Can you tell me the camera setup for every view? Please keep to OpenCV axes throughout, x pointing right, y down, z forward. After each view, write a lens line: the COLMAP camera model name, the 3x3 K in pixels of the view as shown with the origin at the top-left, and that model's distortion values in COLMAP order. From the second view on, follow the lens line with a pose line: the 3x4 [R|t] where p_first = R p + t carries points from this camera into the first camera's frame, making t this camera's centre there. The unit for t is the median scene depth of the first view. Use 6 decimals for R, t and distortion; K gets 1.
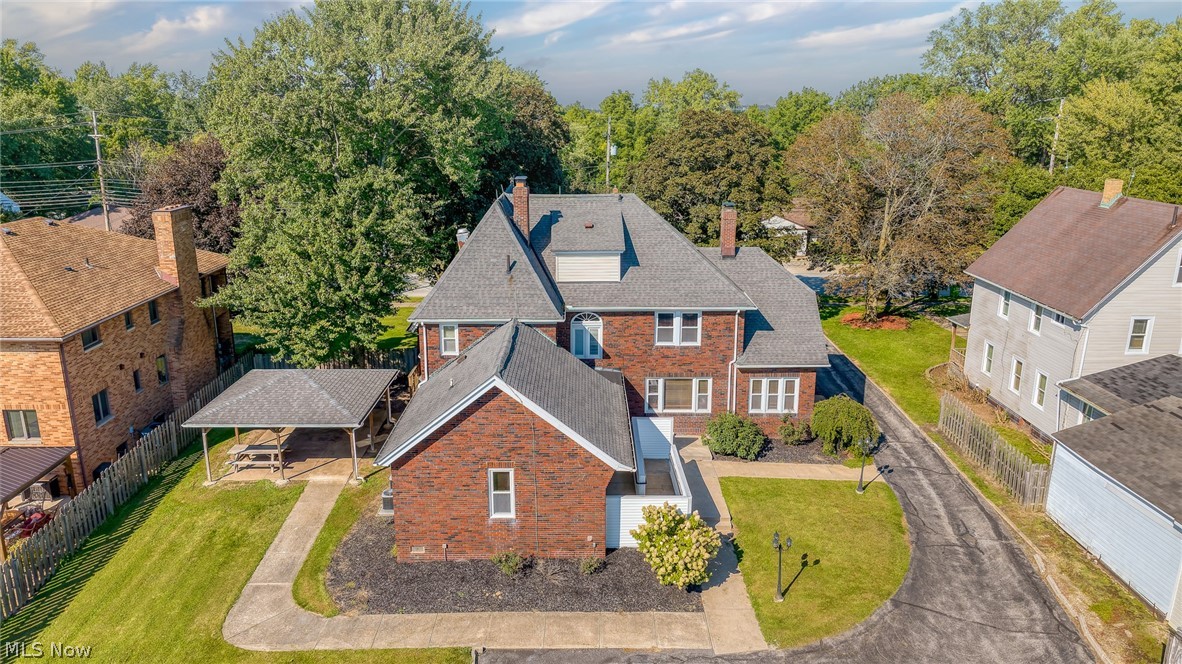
lens RADIAL K [[820.2, 0, 591.0], [0, 820.2, 332.0], [0, 0, 1]] dist [-0.001591, 0.000079]
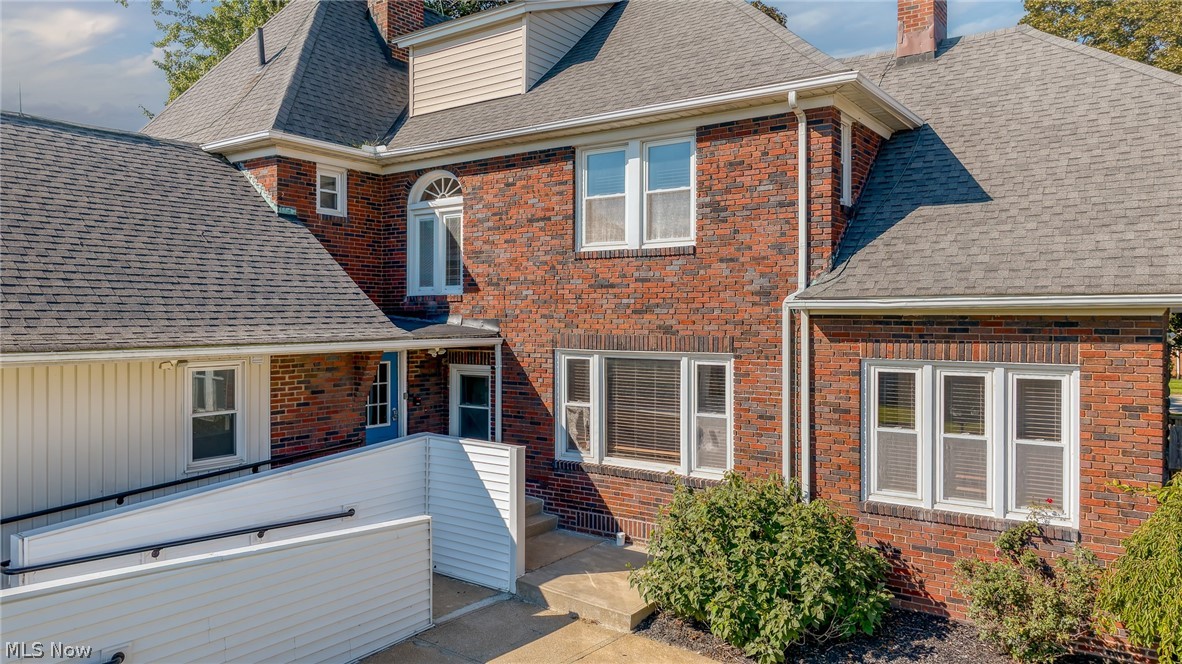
lens RADIAL K [[820.2, 0, 591.0], [0, 820.2, 332.0], [0, 0, 1]] dist [-0.001591, 0.000079]
pose [[0.807332, 0.009297, -0.590024, 0.286975], [-0.158065, 0.966745, -0.201048, 0.117543], [0.568534, 0.255575, 0.781953, 0.755596]]
